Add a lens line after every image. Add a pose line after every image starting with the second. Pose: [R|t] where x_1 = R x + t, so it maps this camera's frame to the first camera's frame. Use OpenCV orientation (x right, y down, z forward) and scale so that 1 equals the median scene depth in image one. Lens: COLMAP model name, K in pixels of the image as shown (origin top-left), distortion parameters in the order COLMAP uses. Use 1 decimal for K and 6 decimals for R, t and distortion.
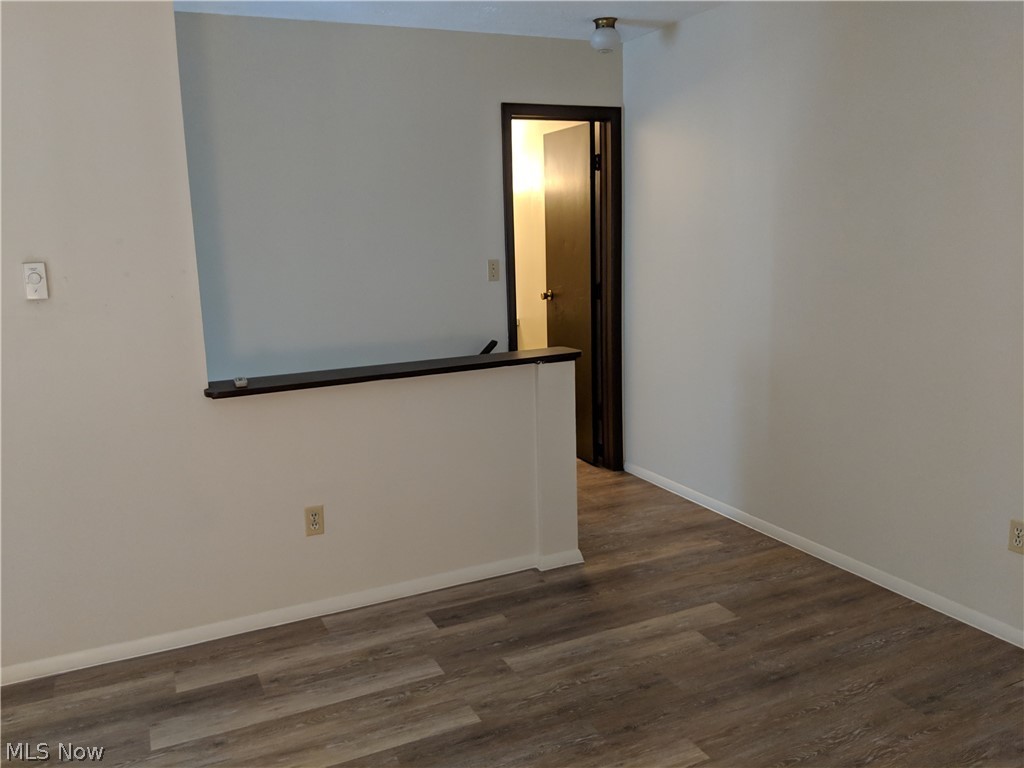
lens RADIAL K [[818.9, 0, 509.0], [0, 818.9, 387.5], [0, 0, 1]] dist [0.033502, -0.069858]
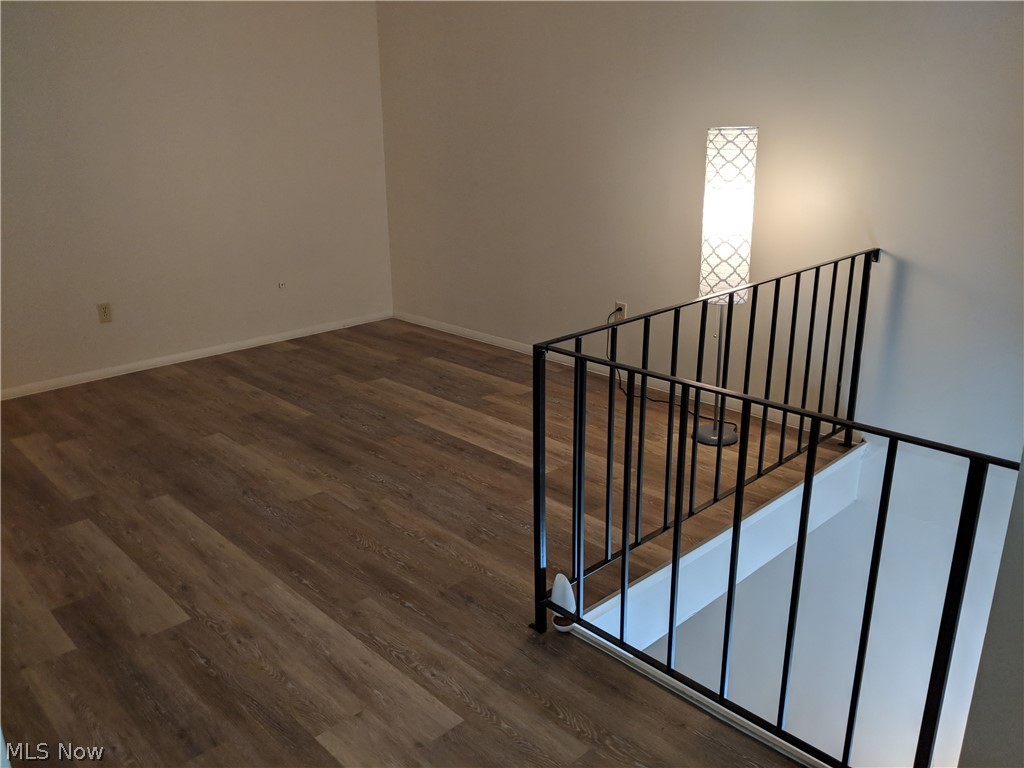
lens RADIAL K [[818.9, 0, 511.4], [0, 818.9, 385.8], [0, 0, 1]] dist [0.033502, -0.069858]
pose [[-0.321342, -0.259862, 0.910610, -1.147337], [0.219590, 0.914951, 0.338591, -0.059460], [-0.921151, 0.308765, -0.236949, 0.644389]]
